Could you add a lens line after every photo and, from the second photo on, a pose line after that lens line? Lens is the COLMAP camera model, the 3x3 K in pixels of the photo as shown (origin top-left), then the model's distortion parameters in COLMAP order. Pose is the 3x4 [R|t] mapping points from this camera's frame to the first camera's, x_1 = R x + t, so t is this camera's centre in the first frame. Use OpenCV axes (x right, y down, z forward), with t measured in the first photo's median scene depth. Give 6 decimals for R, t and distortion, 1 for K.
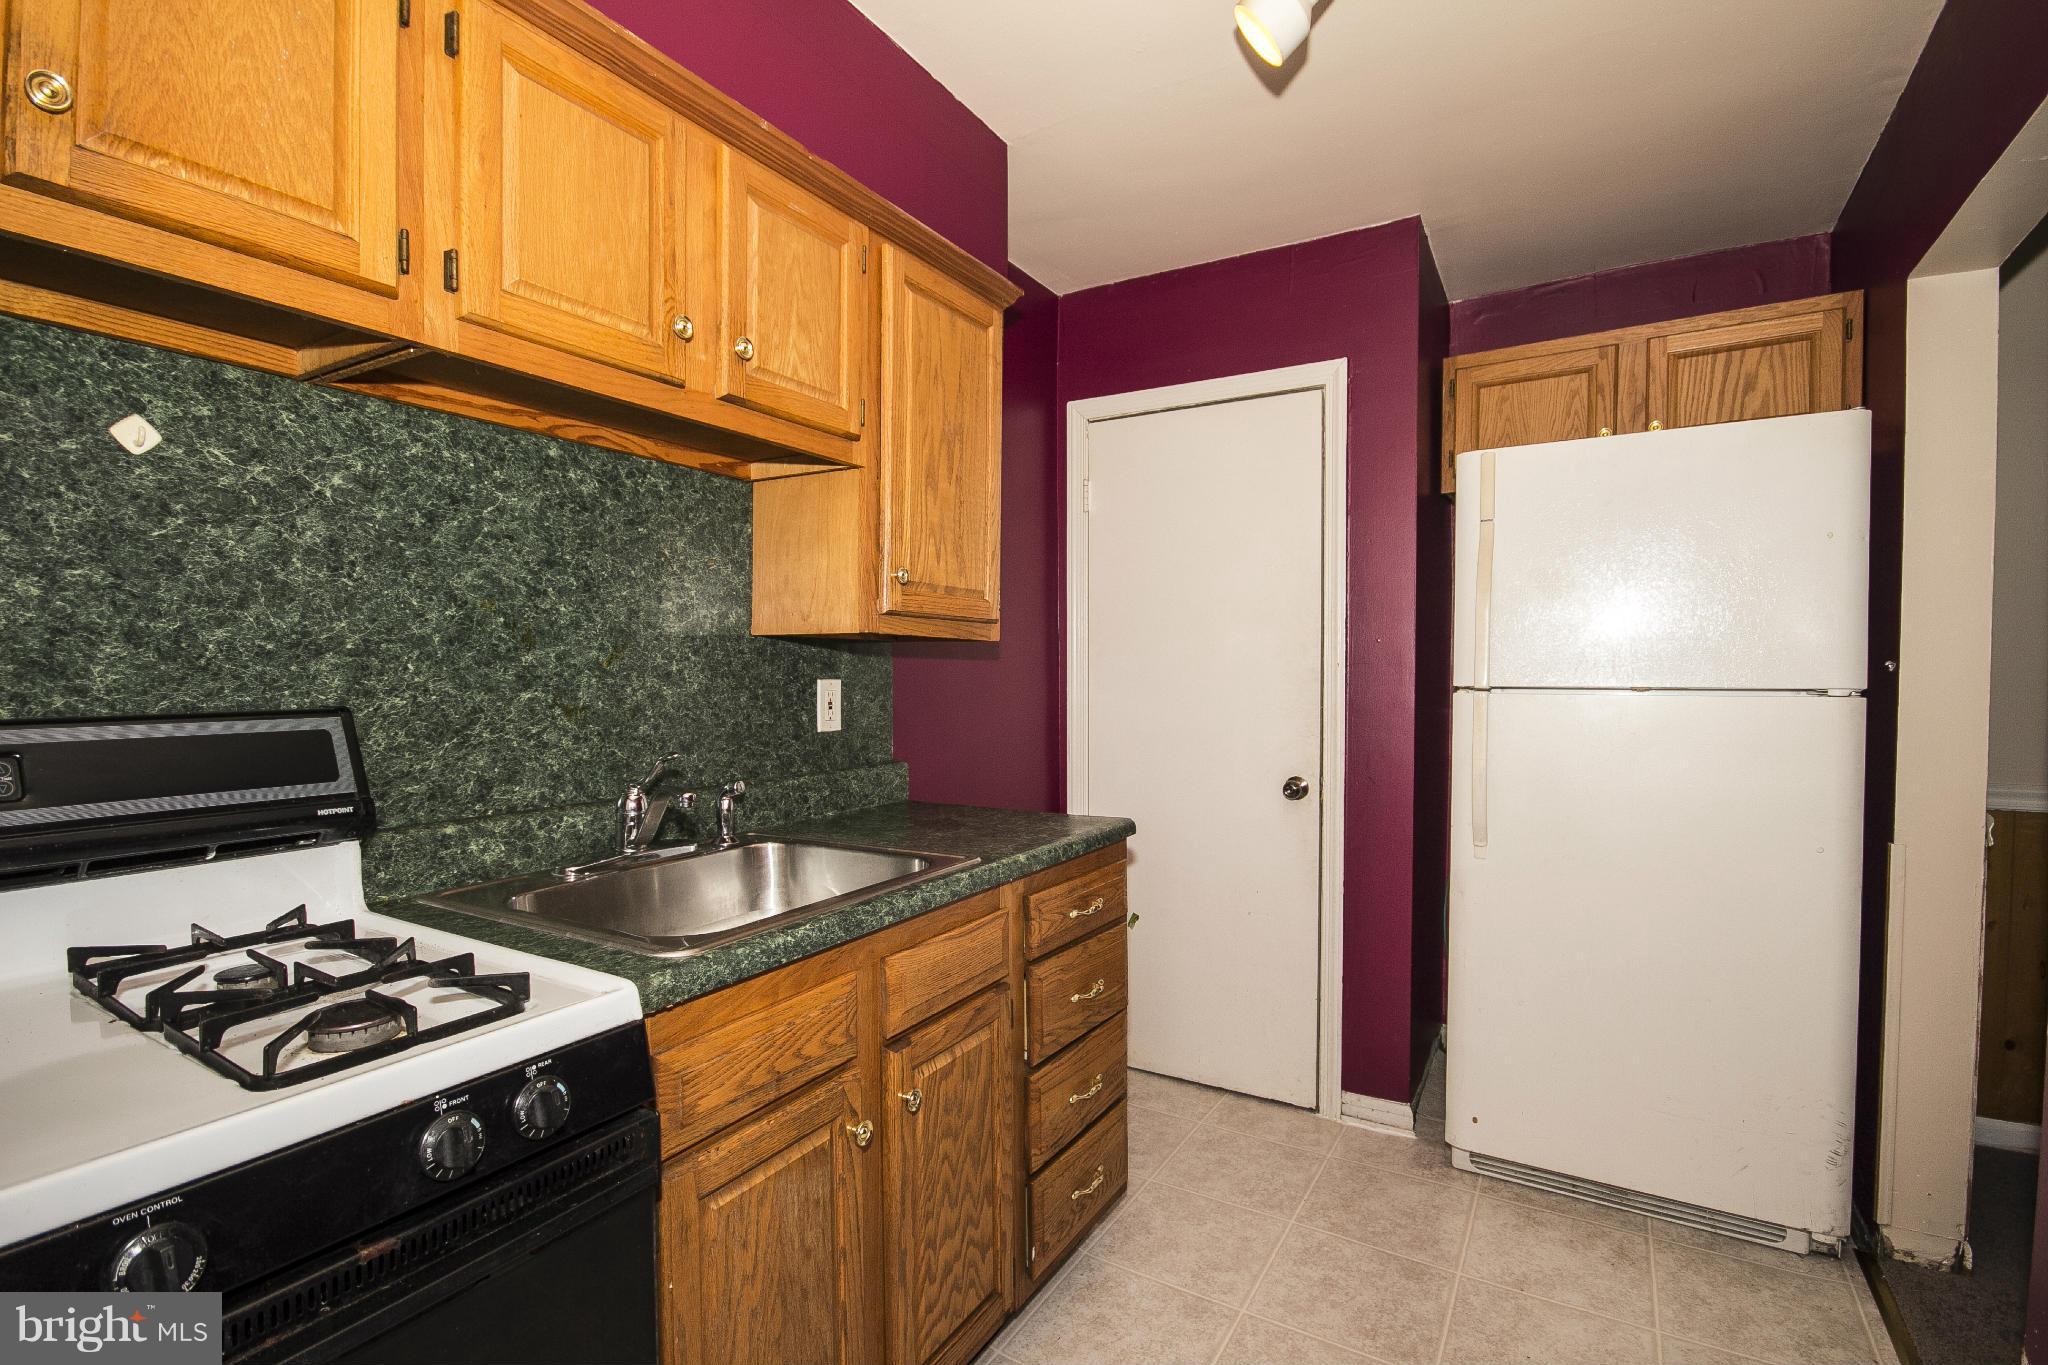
lens RADIAL K [[970.1, 0, 1045.8], [0, 970.1, 667.6], [0, 0, 1]] dist [-0.012188, -0.001036]
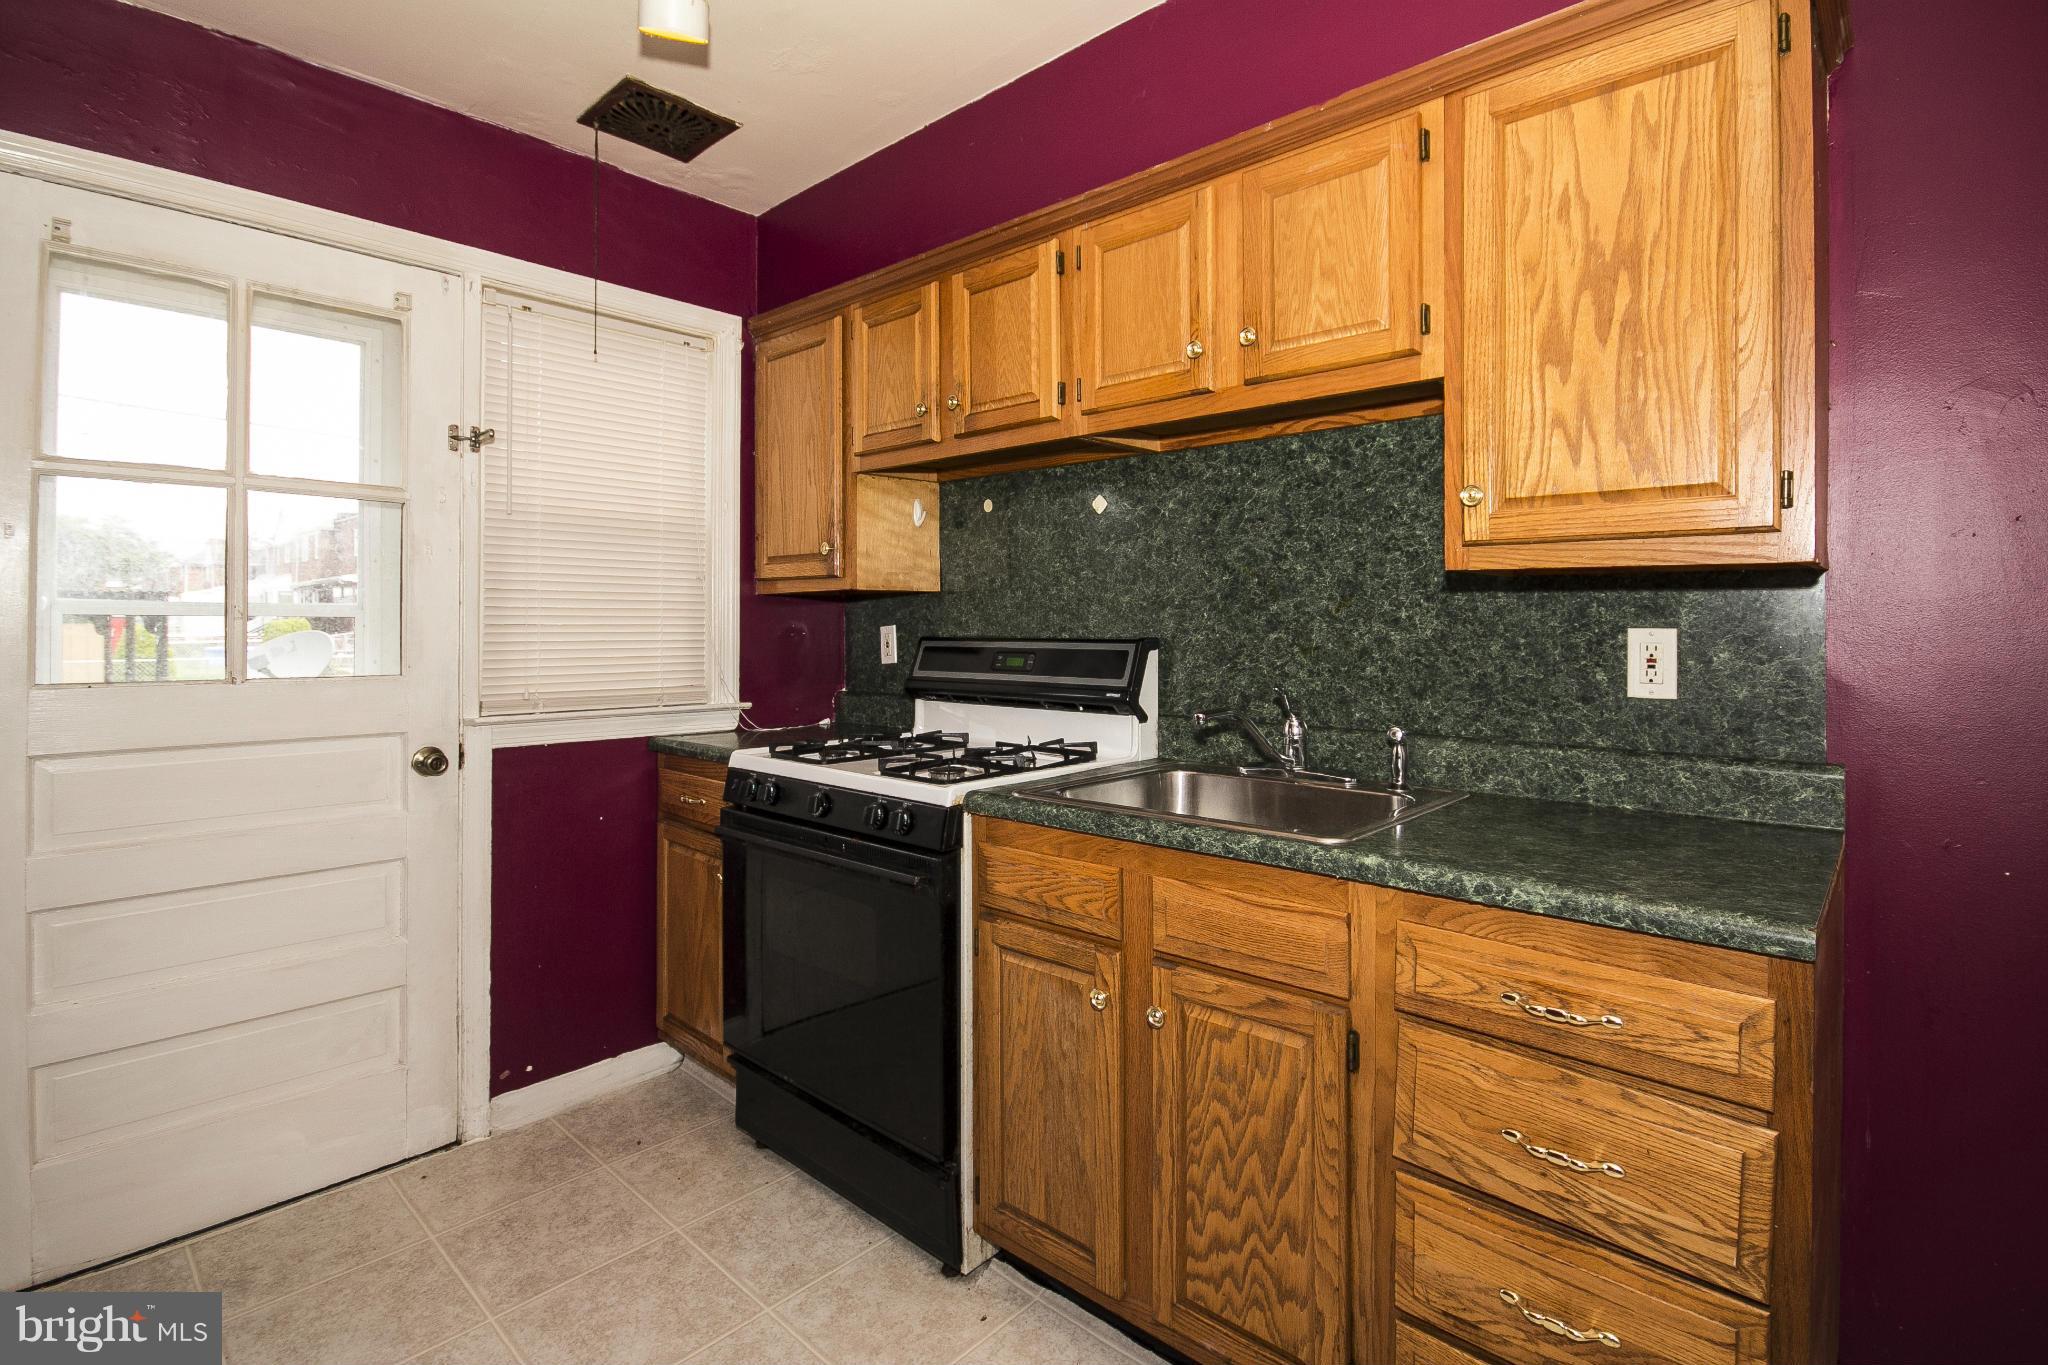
lens RADIAL K [[984.6, 0, 1015.3], [0, 984.6, 580.1], [0, 0, 1]] dist [-0.023530, -0.000450]
pose [[-0.242599, -0.042345, -0.969202, 0.836938], [0.000470, 0.999042, -0.043766, 0.010901], [0.970127, -0.011073, -0.242346, 0.963267]]
